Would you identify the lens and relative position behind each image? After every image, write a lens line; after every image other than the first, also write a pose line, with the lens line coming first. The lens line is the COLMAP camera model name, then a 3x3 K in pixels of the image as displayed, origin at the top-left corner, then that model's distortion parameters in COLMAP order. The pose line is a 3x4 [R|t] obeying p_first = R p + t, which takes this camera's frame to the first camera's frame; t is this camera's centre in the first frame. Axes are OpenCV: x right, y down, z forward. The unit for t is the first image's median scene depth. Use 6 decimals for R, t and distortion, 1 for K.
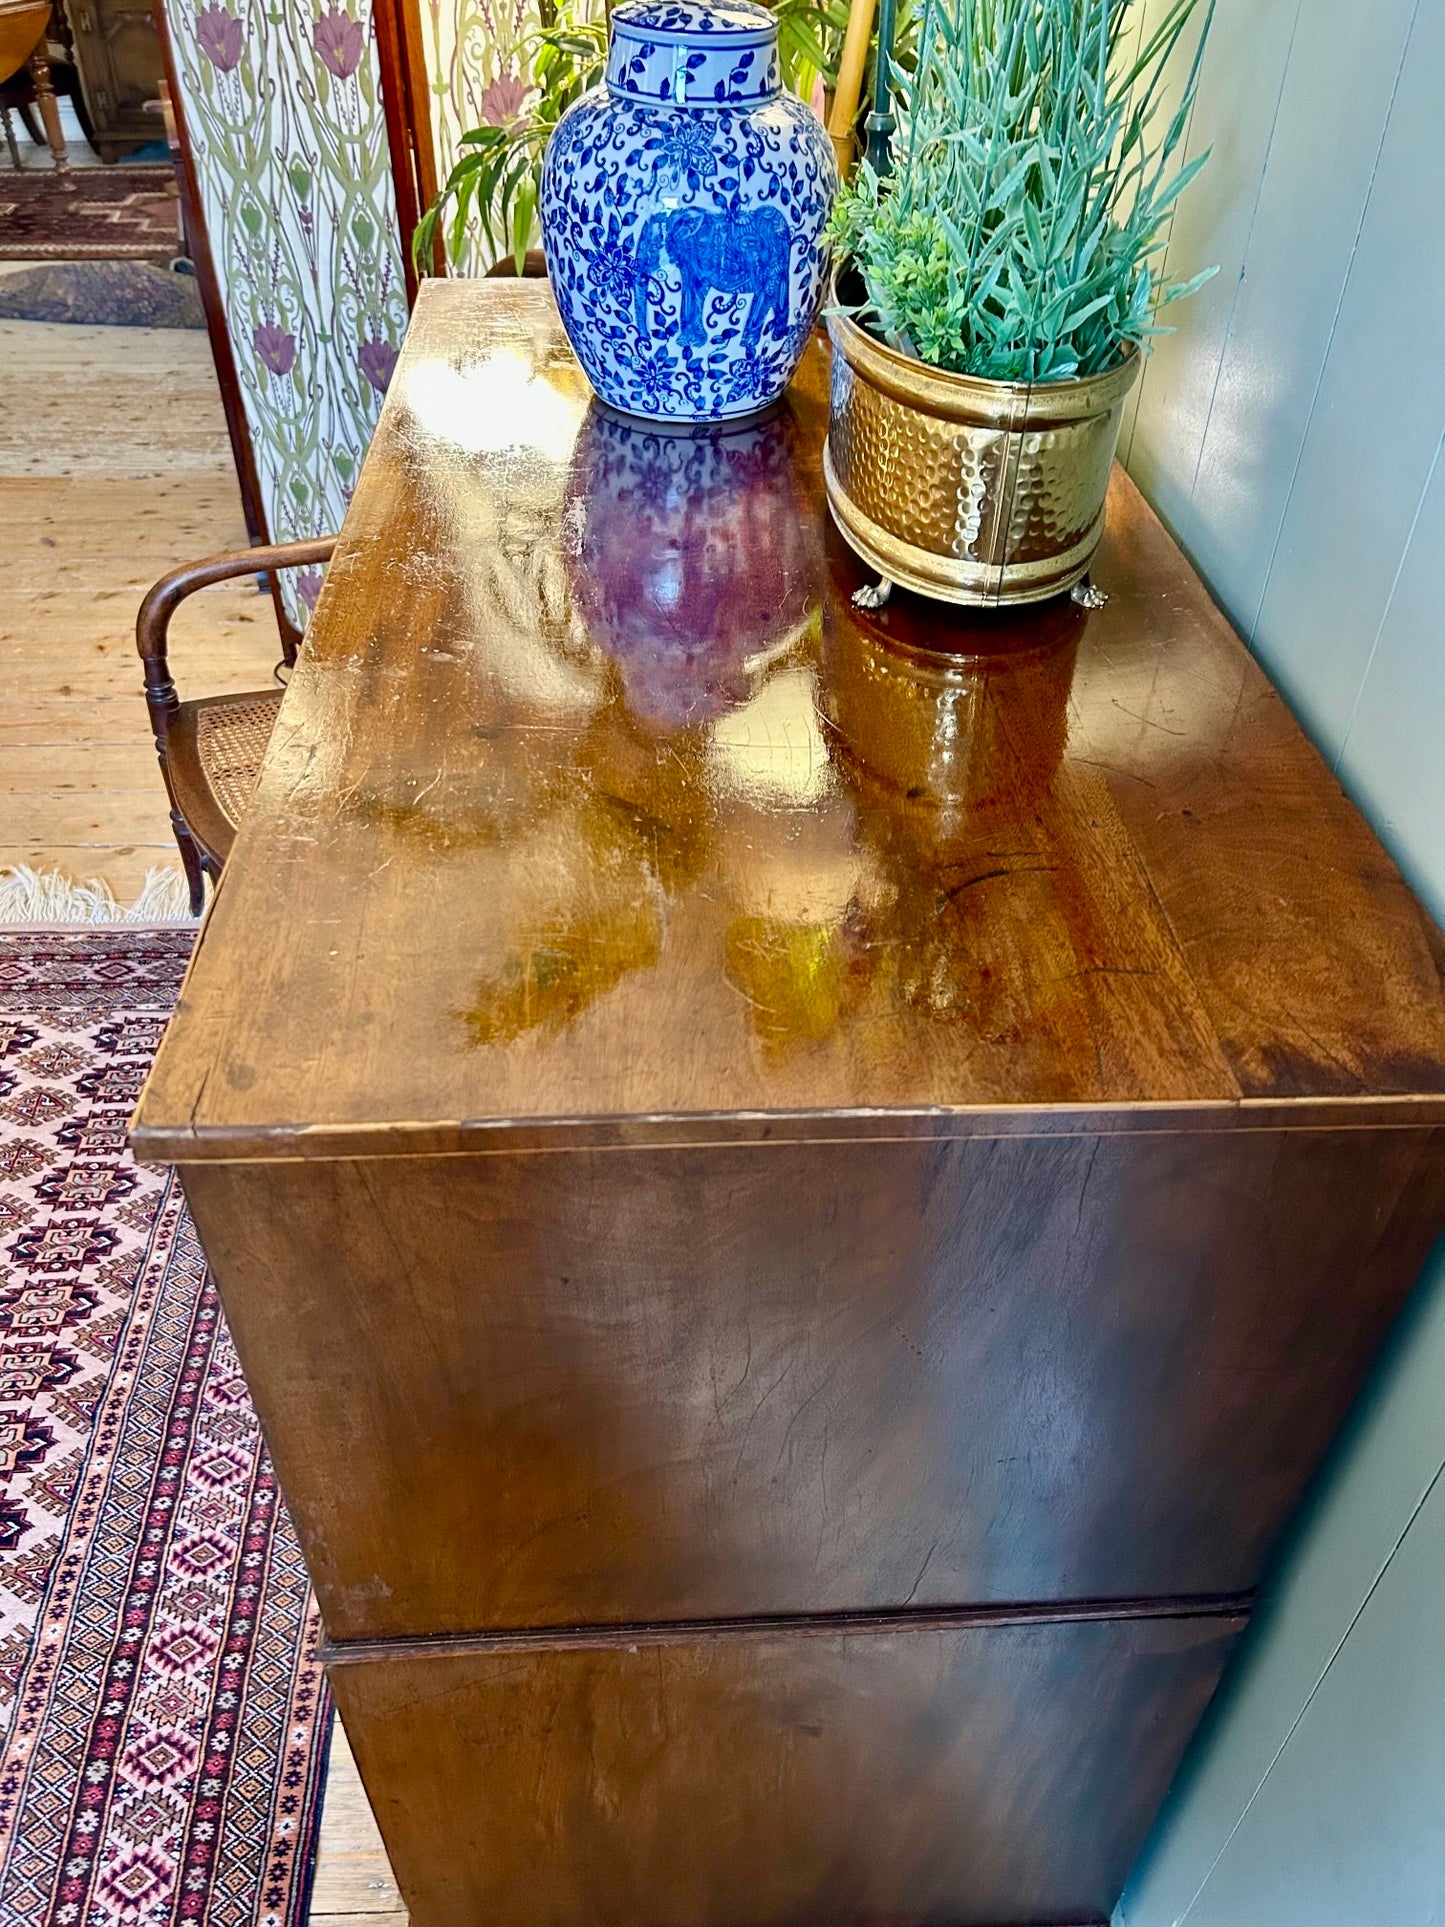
lens RADIAL K [[1461.2, 0, 720.9], [0, 1461.2, 971.9], [0, 0, 1]] dist [0.045249, -0.063172]
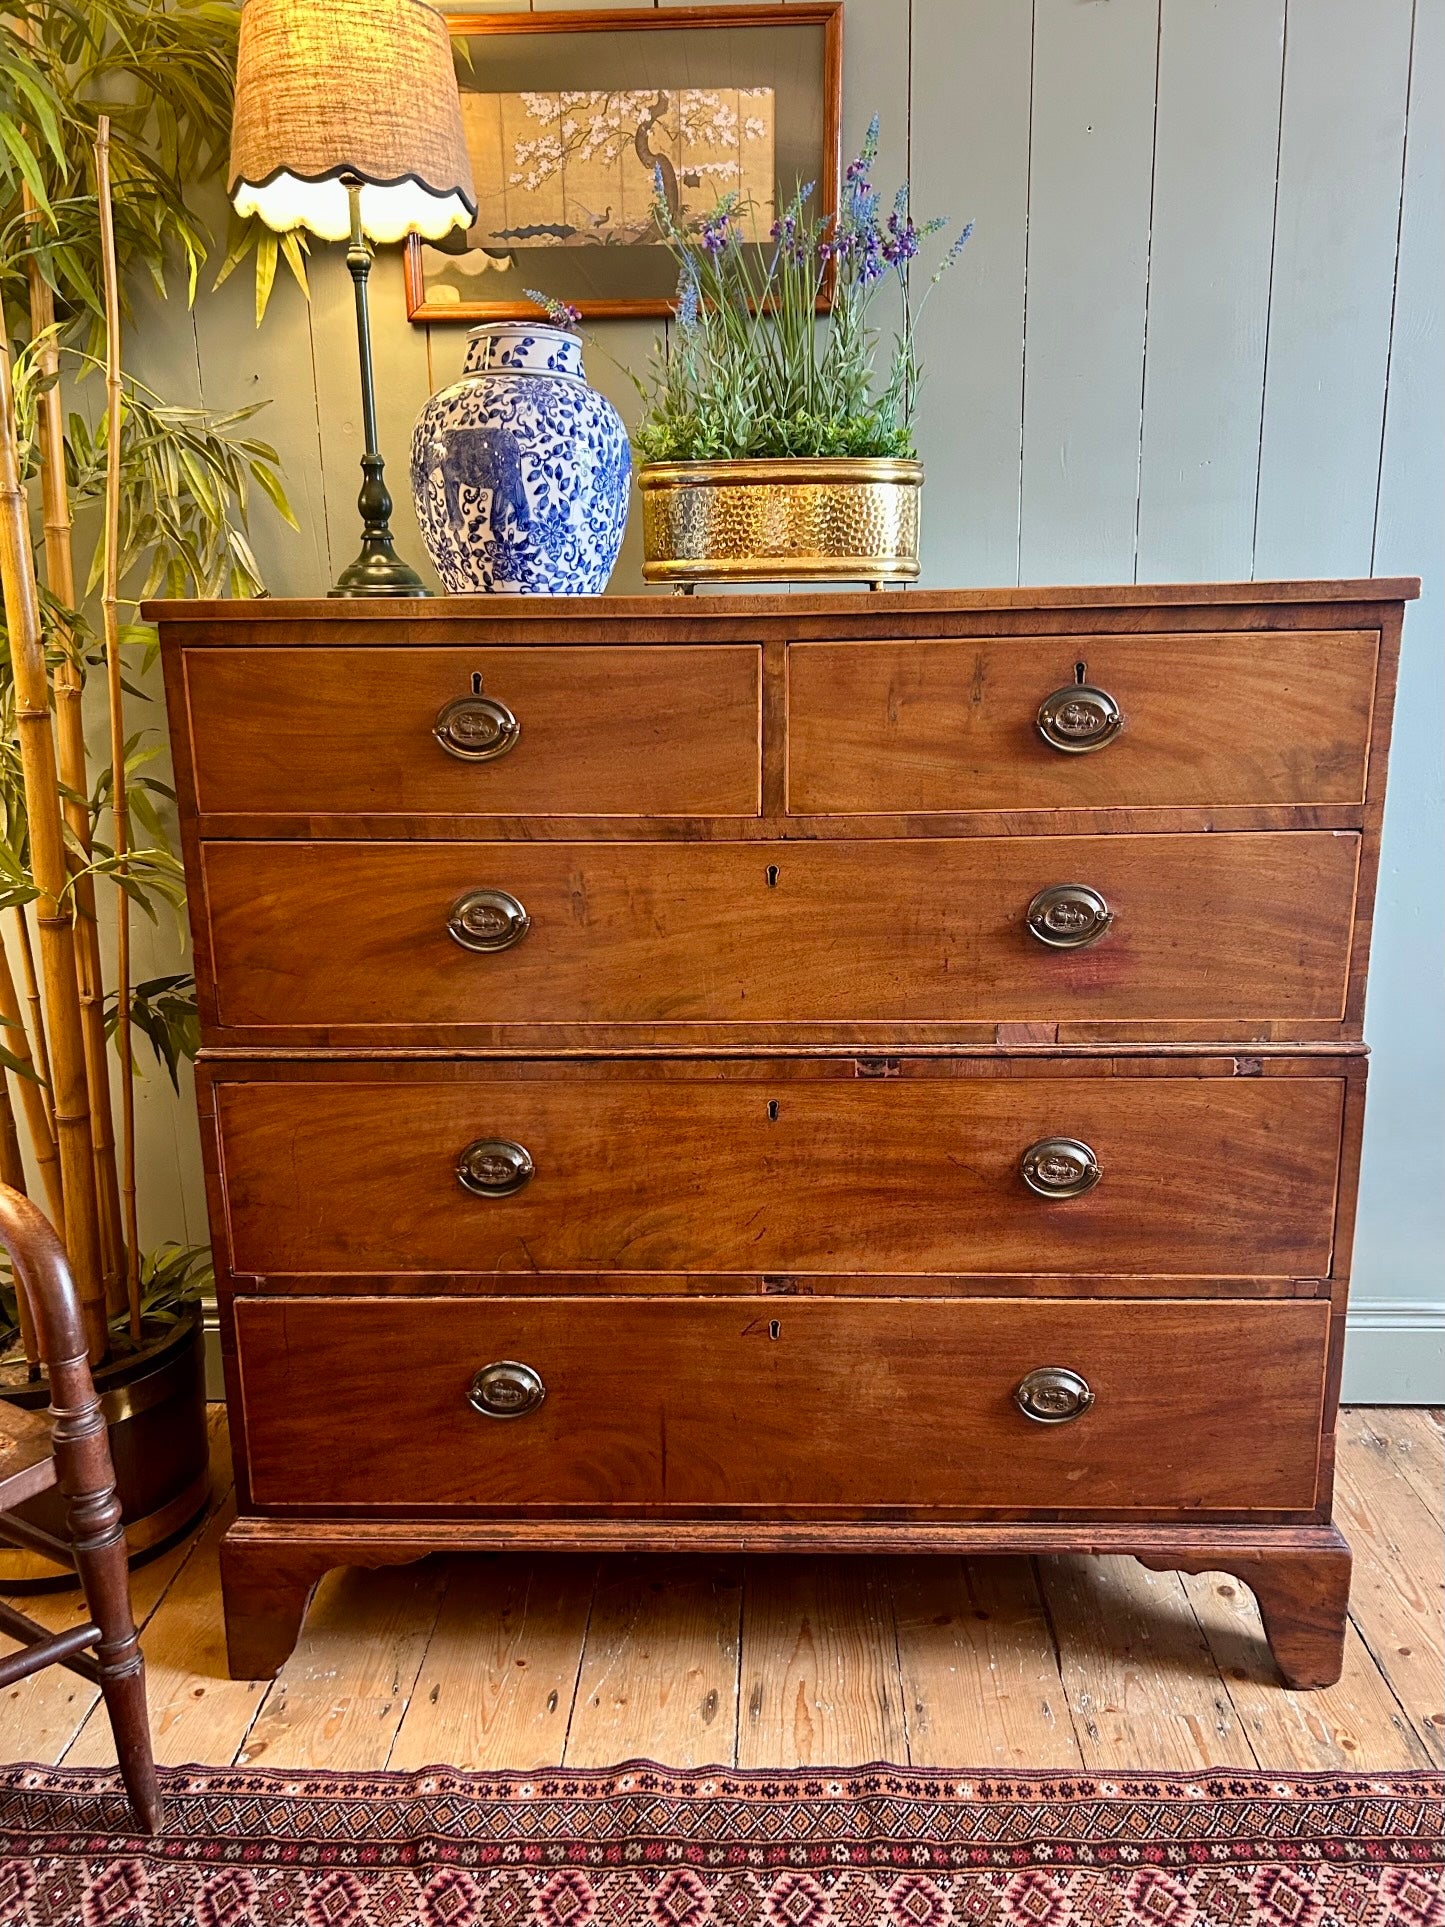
lens RADIAL K [[1461.2, 0, 714.2], [0, 1461.2, 979.7], [0, 0, 1]] dist [0.045249, -0.063172]
pose [[0.089997, -0.265078, 0.960018, -1.439894], [0.652207, 0.744173, 0.144338, -0.245240], [-0.752680, 0.613140, 0.239859, 0.832827]]
